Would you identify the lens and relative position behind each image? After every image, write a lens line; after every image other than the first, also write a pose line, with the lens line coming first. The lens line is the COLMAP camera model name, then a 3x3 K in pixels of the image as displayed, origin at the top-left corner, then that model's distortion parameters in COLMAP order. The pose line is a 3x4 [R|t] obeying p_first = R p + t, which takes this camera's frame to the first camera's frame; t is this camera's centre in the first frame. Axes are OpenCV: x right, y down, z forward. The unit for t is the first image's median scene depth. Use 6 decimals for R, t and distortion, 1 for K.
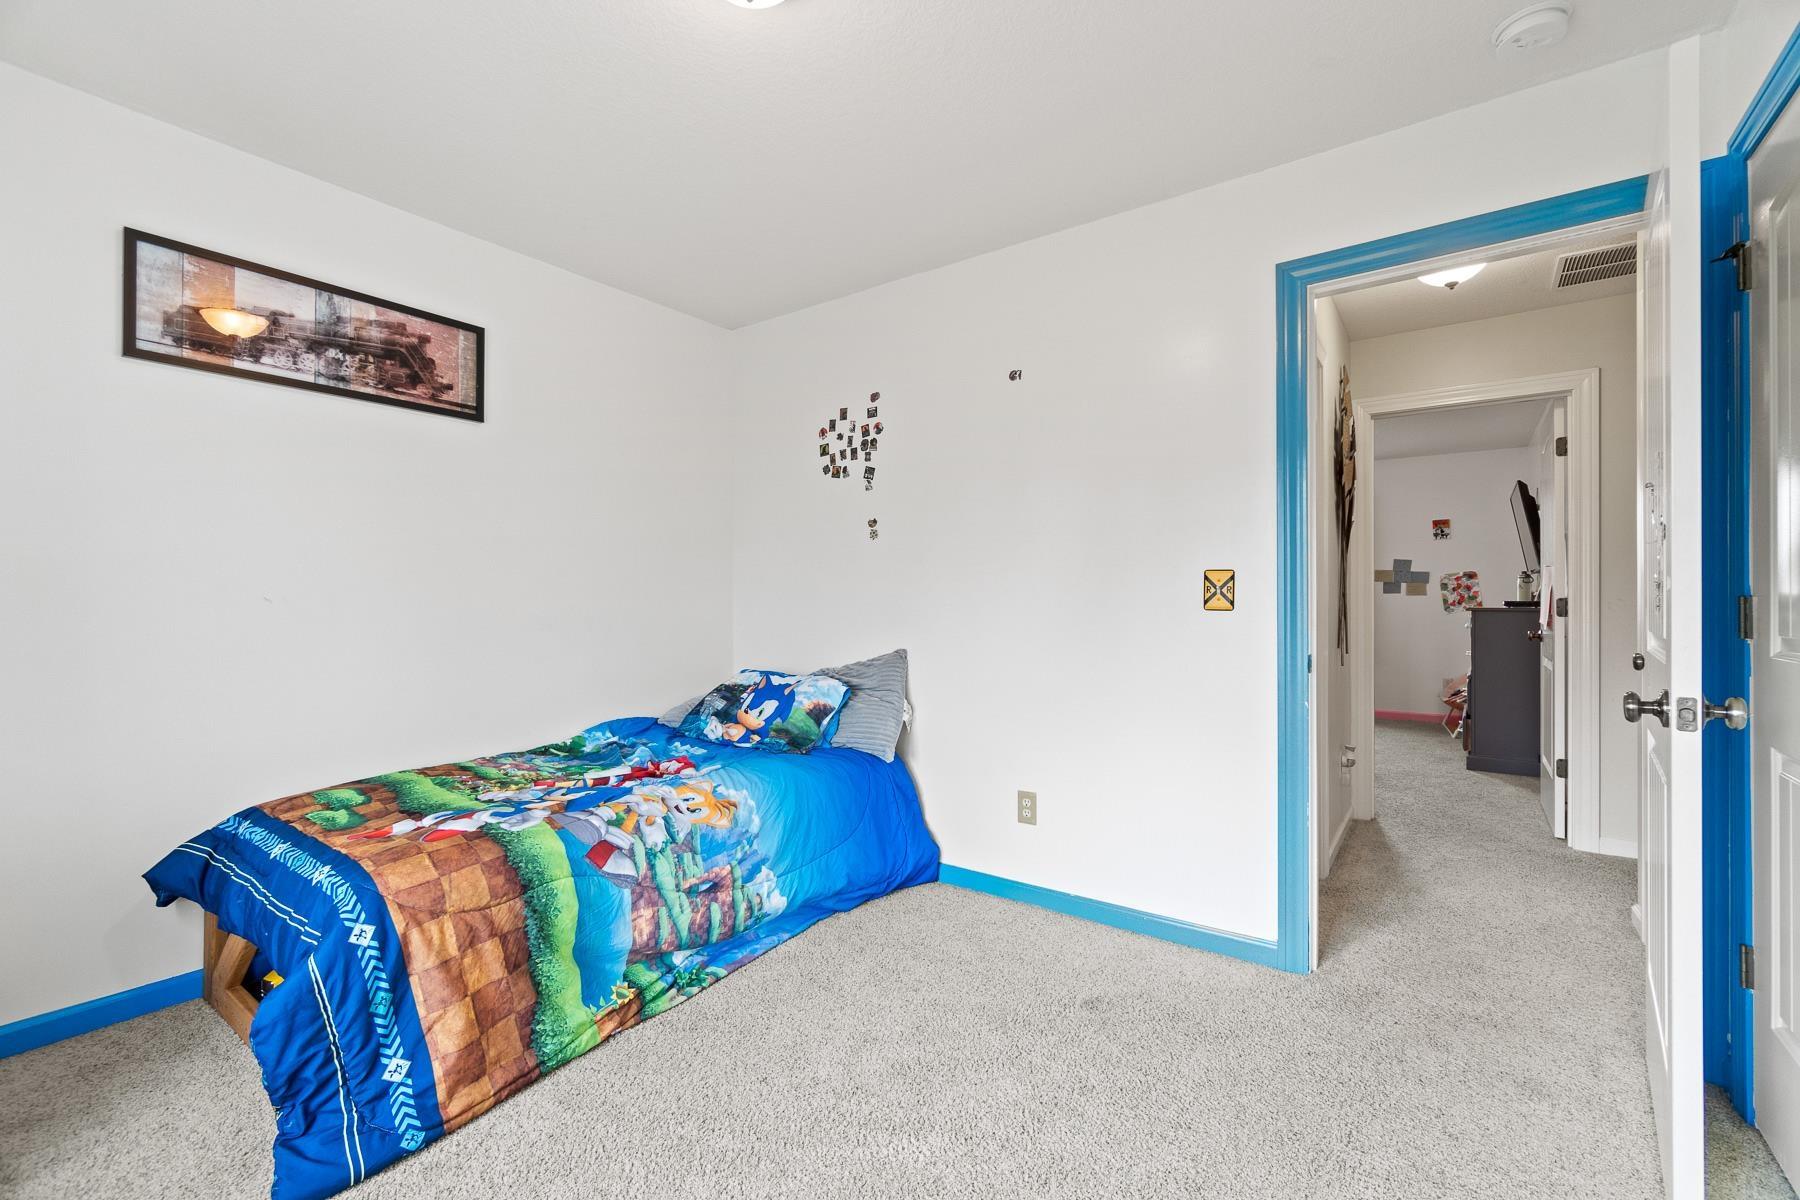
lens RADIAL K [[774.8, 0, 886.4], [0, 774.8, 588.2], [0, 0, 1]] dist [-0.002079, 0.000003]
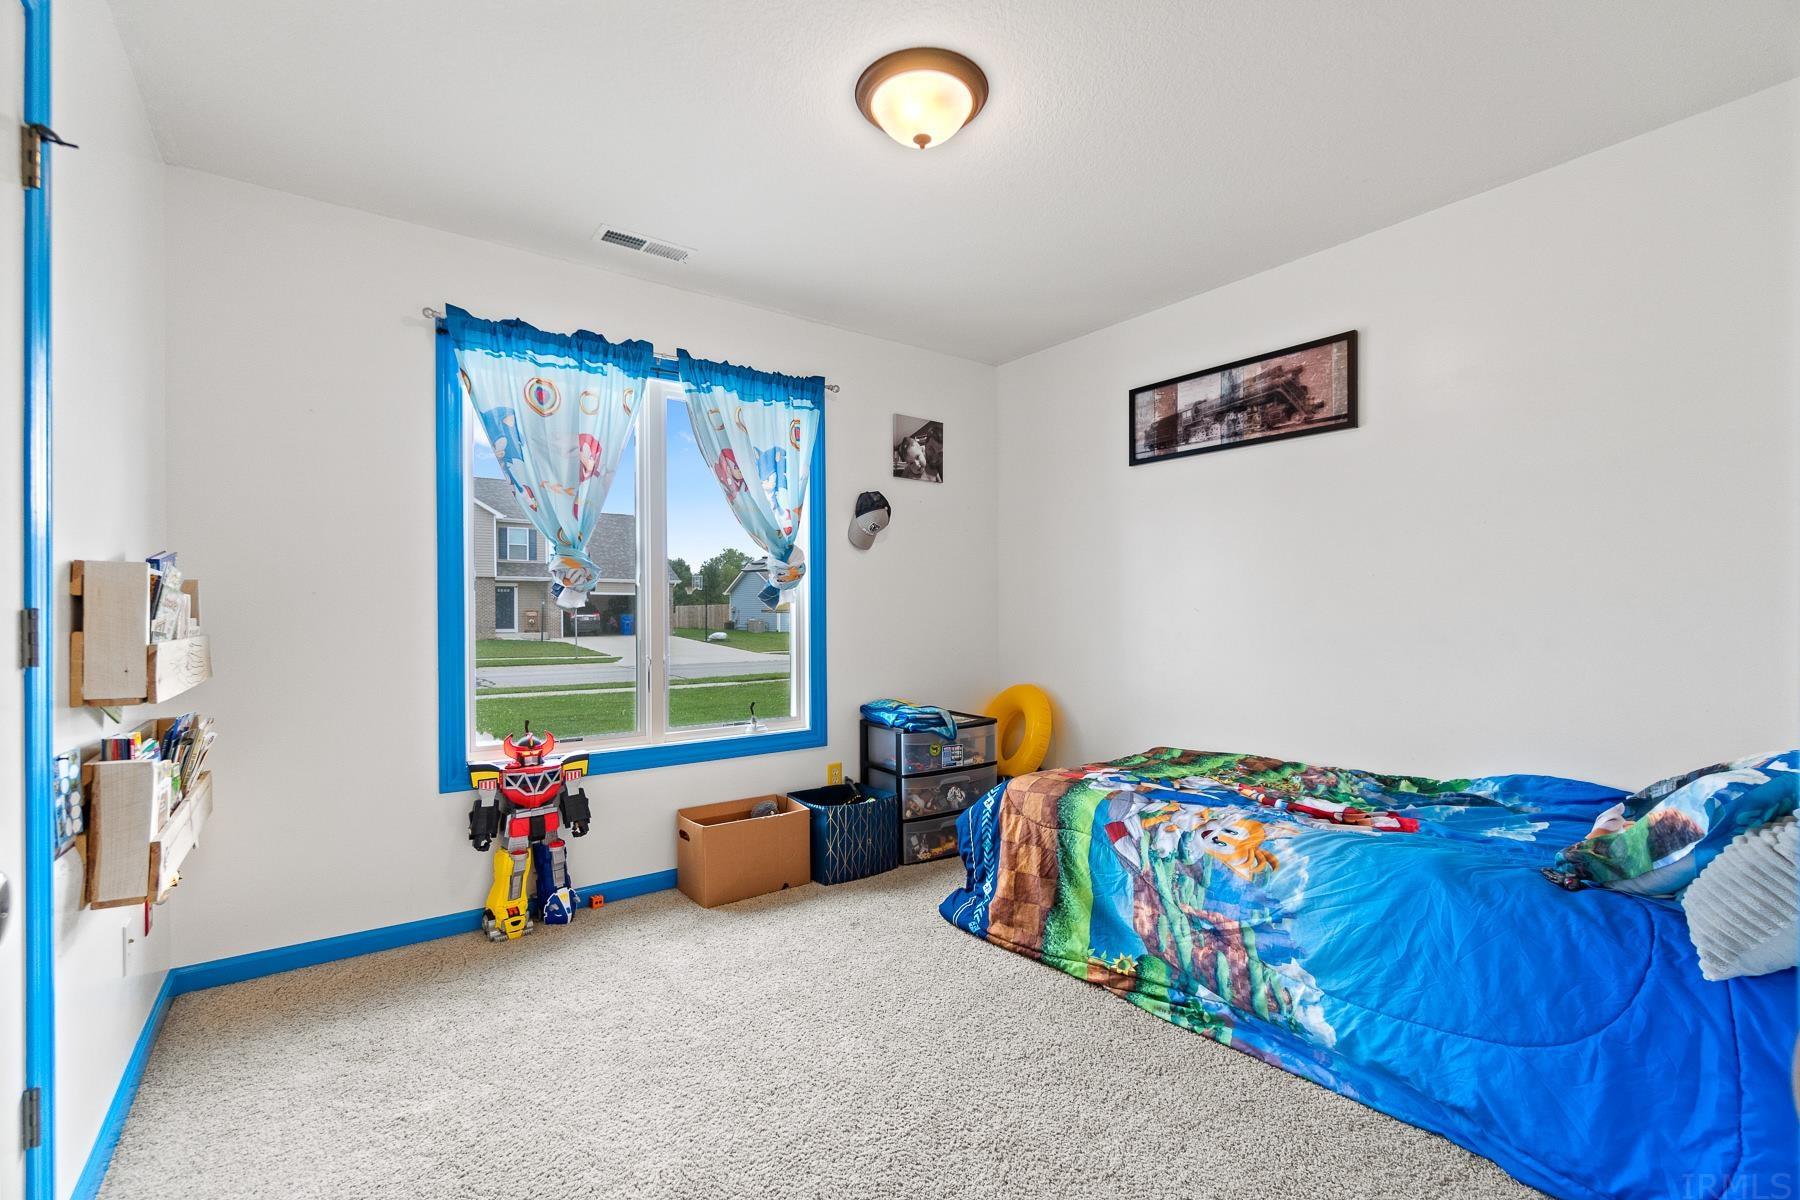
lens RADIAL K [[774.8, 0, 886.9], [0, 774.8, 616.1], [0, 0, 1]] dist [-0.002079, 0.000003]
pose [[-0.290863, 0.004456, -0.956754, 0.733601], [0.012888, 0.999917, 0.000739, 0.018157], [0.956678, -0.012116, -0.290897, 0.905647]]
